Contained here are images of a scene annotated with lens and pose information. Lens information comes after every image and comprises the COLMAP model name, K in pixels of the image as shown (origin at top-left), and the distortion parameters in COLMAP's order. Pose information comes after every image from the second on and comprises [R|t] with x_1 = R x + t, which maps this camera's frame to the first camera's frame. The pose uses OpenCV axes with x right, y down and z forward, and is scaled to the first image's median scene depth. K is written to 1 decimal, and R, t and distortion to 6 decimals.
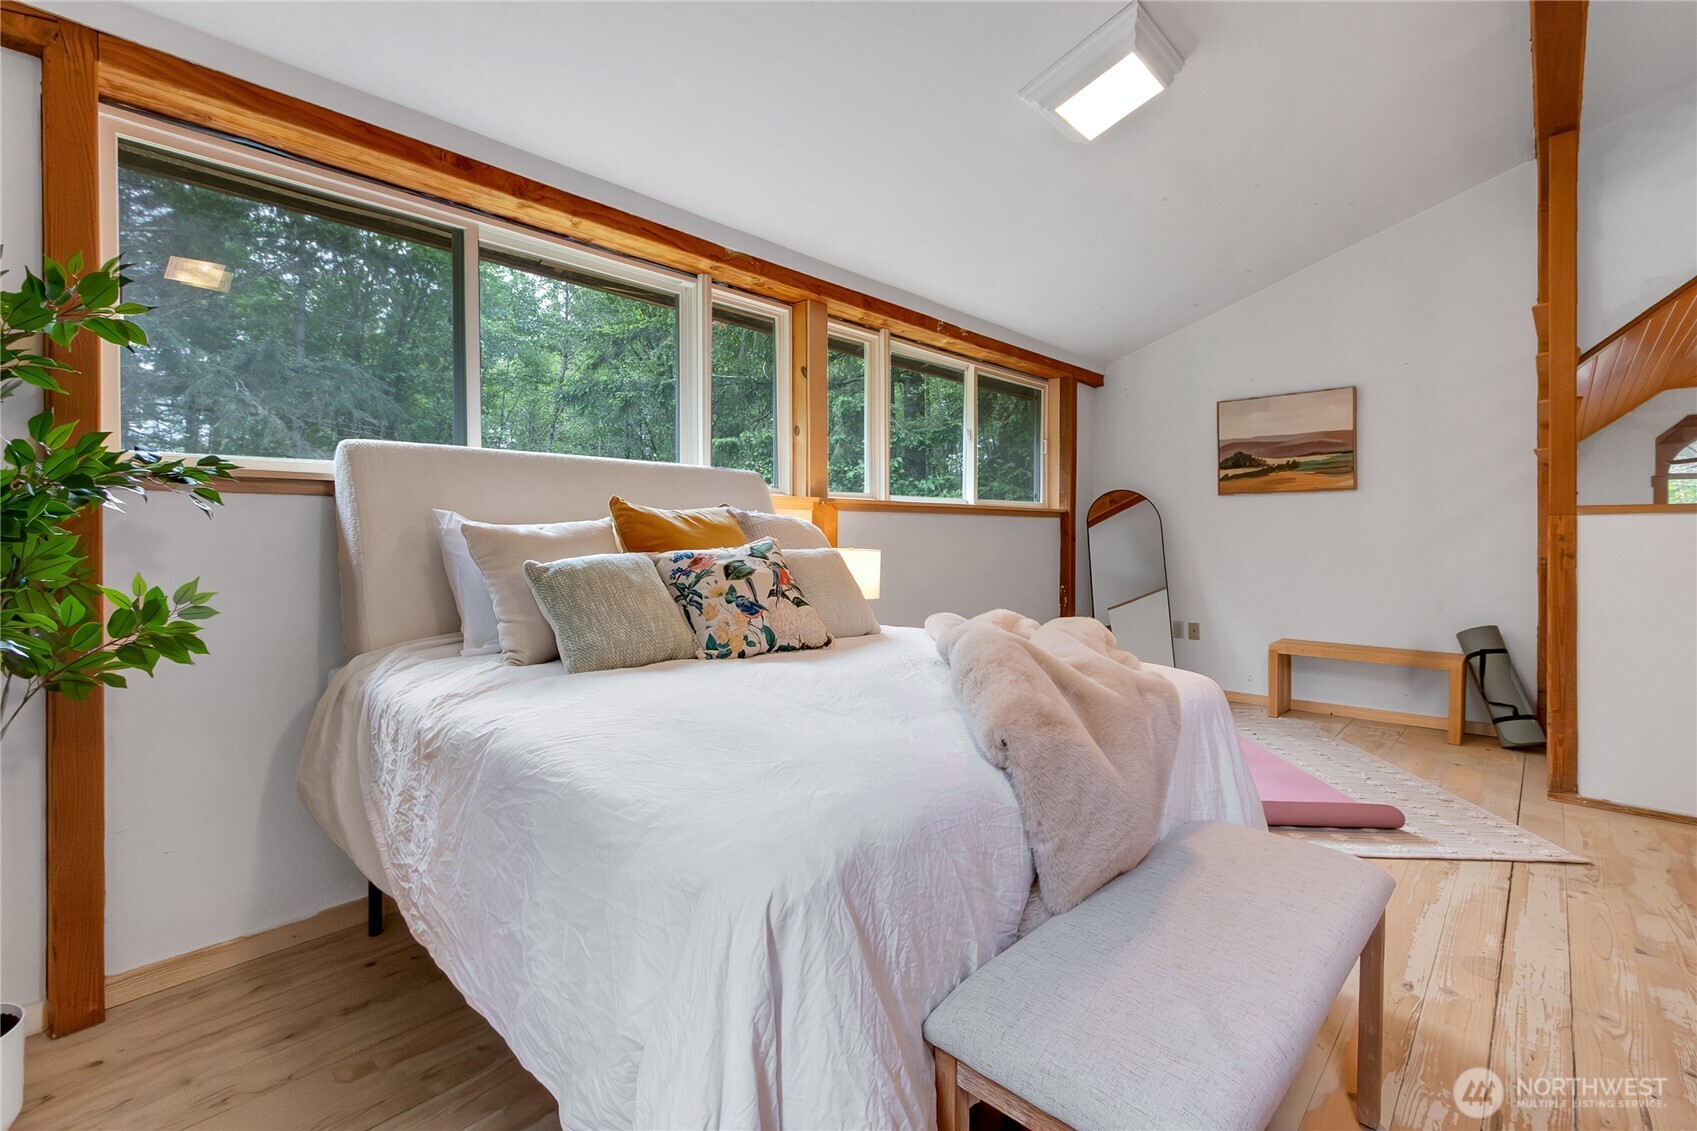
lens RADIAL K [[796.3, 0, 850.2], [0, 796.3, 542.5], [0, 0, 1]] dist [0.002228, -0.000057]
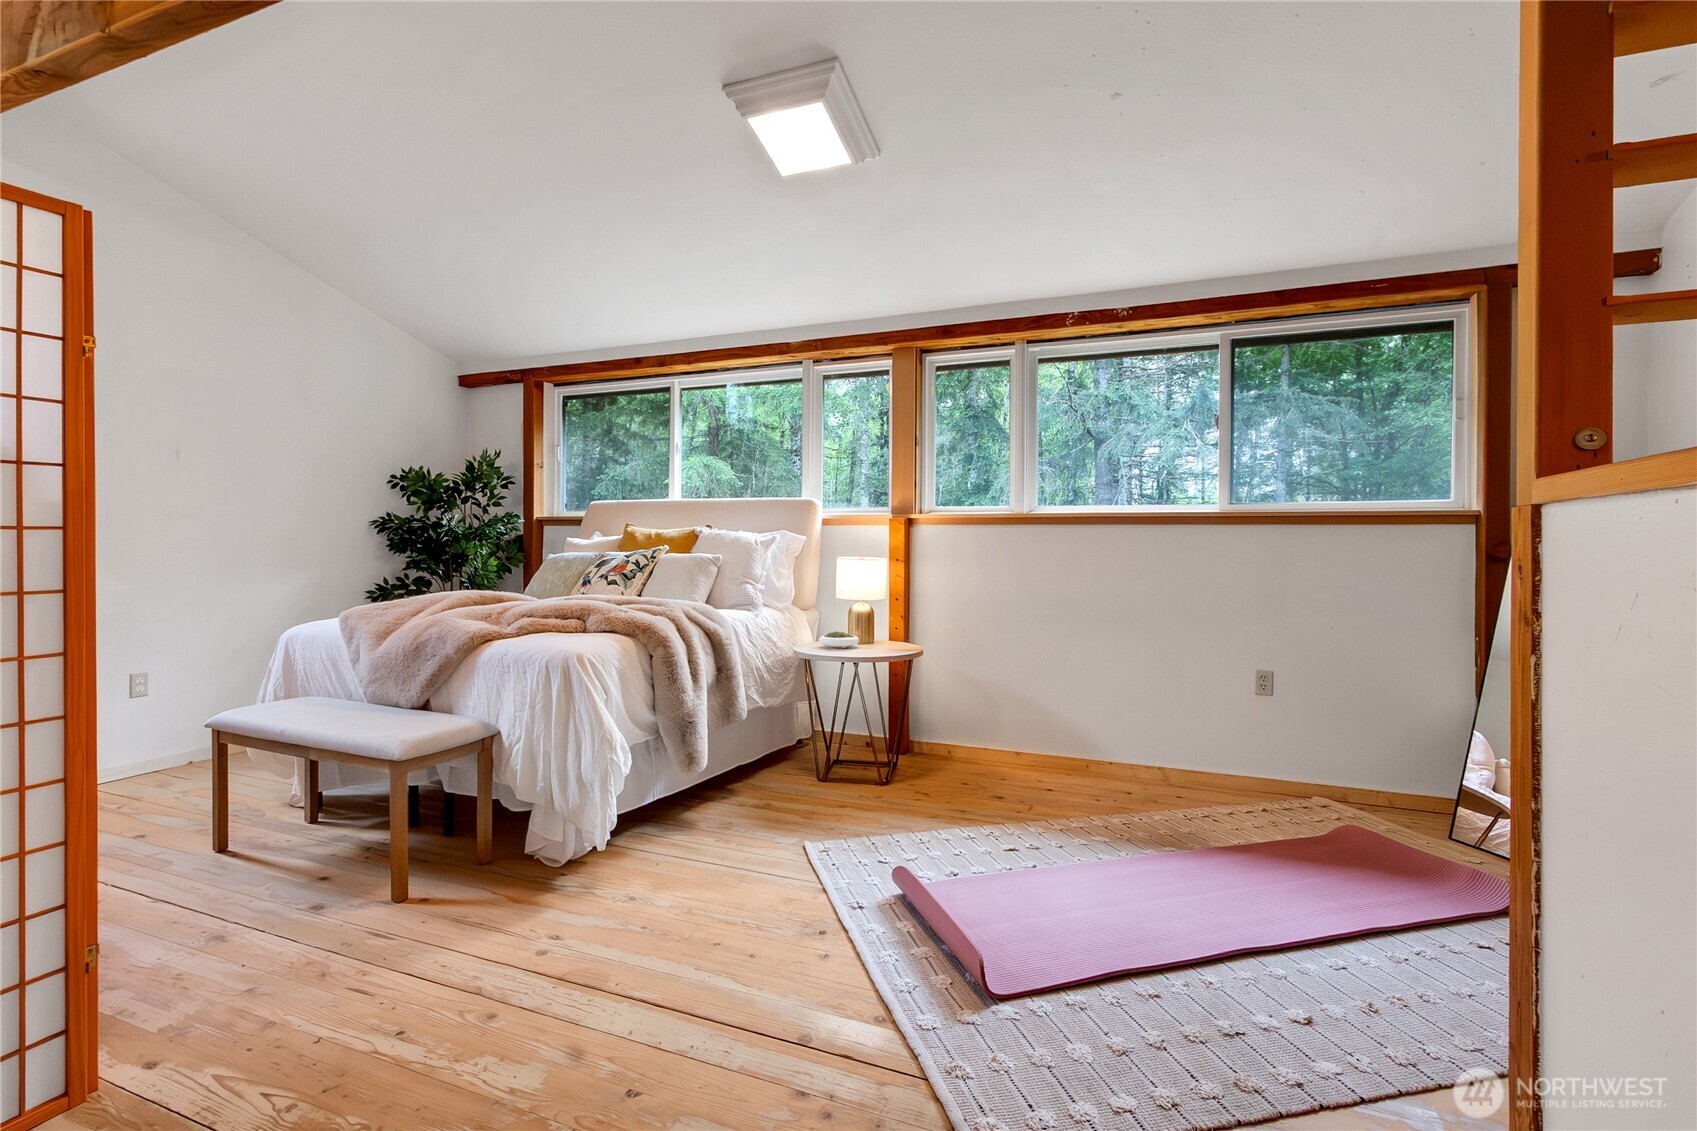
lens RADIAL K [[796.3, 0, 850.2], [0, 796.3, 542.5], [0, 0, 1]] dist [0.002228, -0.000057]
pose [[0.346910, 0.005489, -0.937882, 1.272169], [-0.016759, 0.999860, -0.000347, -0.016520], [0.937749, 0.015838, 0.346953, 0.654719]]
